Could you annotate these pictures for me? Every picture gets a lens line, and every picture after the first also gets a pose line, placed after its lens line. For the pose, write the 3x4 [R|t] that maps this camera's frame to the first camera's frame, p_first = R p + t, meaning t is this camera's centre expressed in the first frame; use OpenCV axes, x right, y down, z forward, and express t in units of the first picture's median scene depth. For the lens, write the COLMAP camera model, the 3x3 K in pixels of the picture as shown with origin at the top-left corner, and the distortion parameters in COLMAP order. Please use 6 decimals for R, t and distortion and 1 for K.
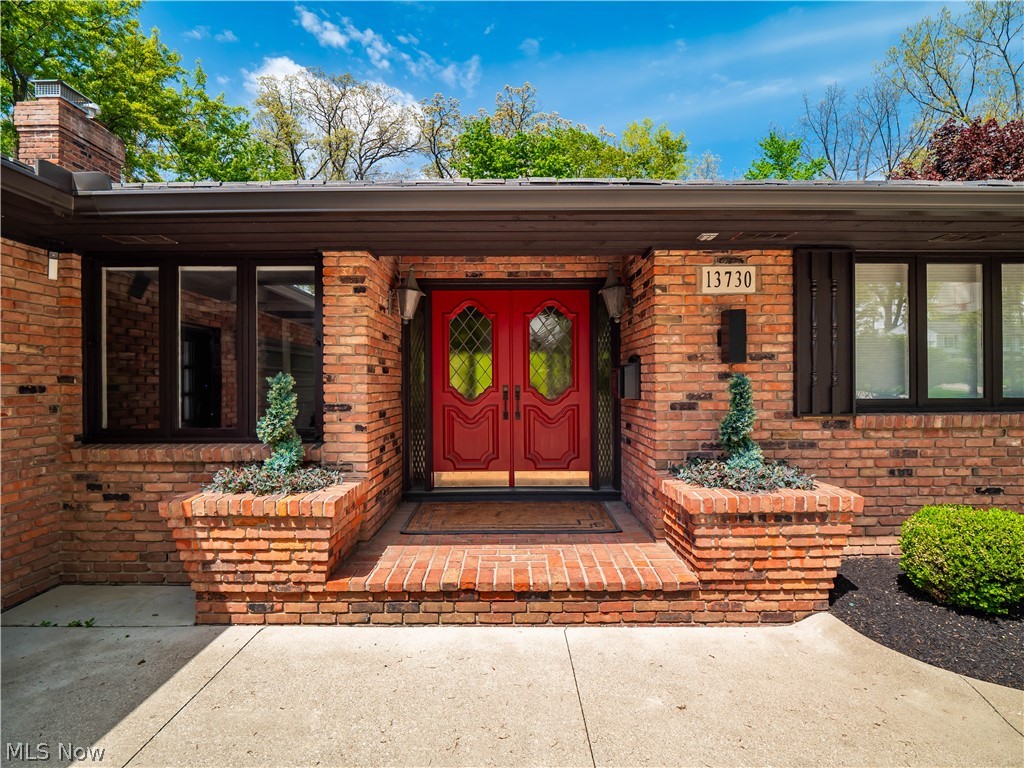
lens RADIAL K [[496.8, 0, 512.0], [0, 496.8, 384.0], [0, 0, 1]] dist [-0.016158, -0.000091]
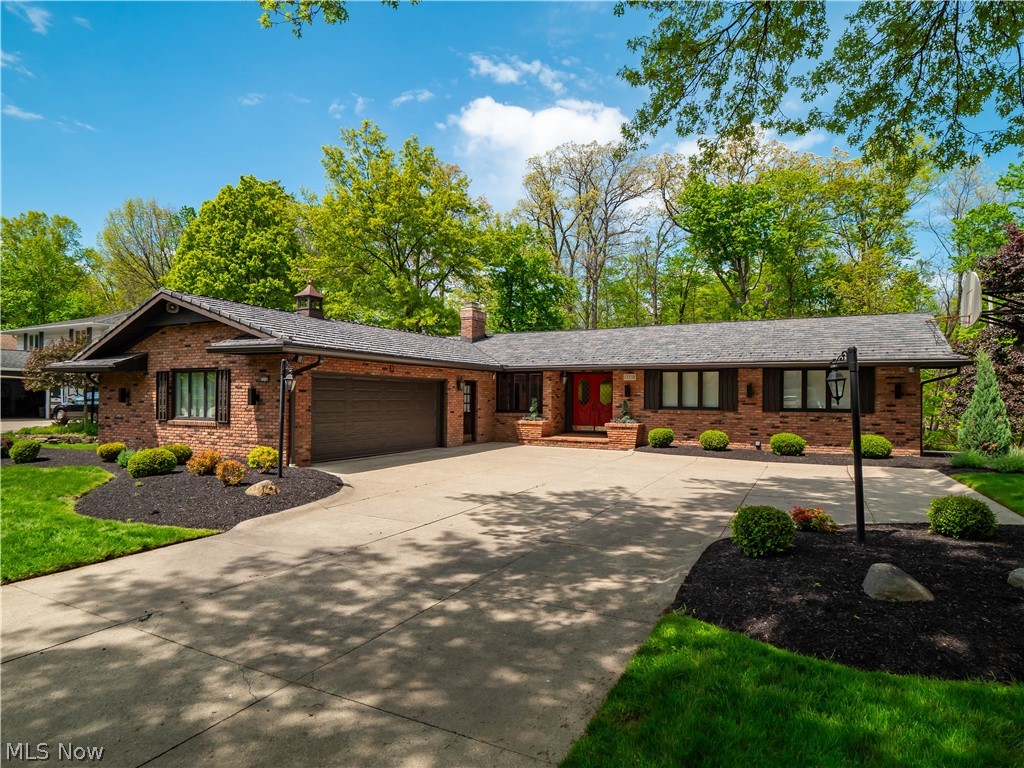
lens RADIAL K [[546.1, 0, 512.0], [0, 546.1, 384.0], [0, 0, 1]] dist [-0.000085, -0.000032]
pose [[0.881442, 0.001482, -0.472290, 1.767727], [-0.017372, 0.999420, -0.029286, 0.002062], [0.471973, 0.034019, 0.880957, -3.619074]]
